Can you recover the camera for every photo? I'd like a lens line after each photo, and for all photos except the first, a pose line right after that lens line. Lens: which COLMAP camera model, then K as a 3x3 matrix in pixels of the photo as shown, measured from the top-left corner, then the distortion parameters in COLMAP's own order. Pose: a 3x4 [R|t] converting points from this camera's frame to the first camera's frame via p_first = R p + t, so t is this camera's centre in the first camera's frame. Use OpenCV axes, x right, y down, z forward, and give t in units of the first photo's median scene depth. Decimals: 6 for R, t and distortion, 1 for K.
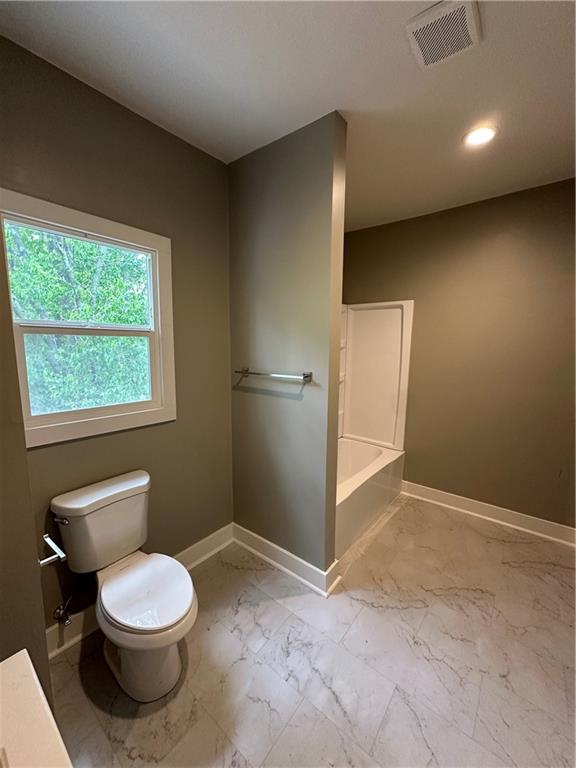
lens RADIAL K [[306.8, 0, 289.6], [0, 306.8, 382.9], [0, 0, 1]] dist [0.009233, -0.000322]
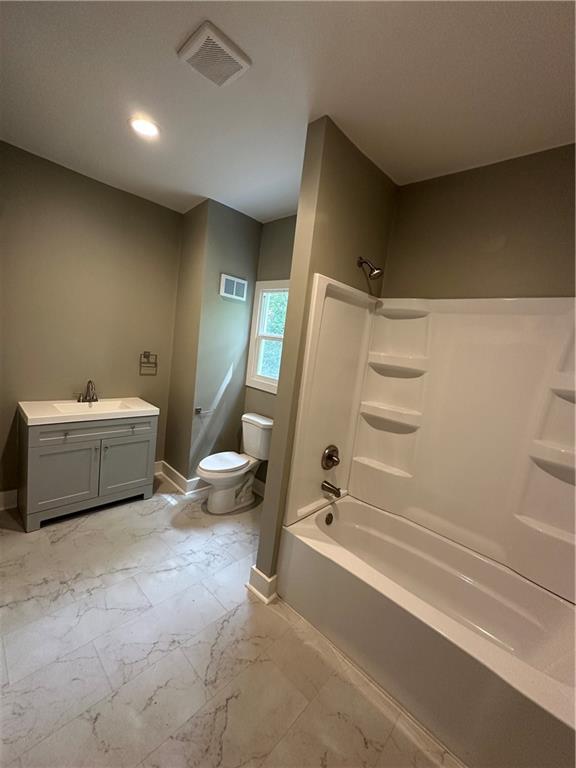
lens RADIAL K [[306.8, 0, 289.8], [0, 306.8, 384.5], [0, 0, 1]] dist [0.009233, -0.000322]
pose [[-0.074239, 0.106082, -0.991582, 1.206344], [-0.248778, 0.960919, 0.121427, -0.141593], [0.965711, 0.255698, -0.044947, 1.138777]]
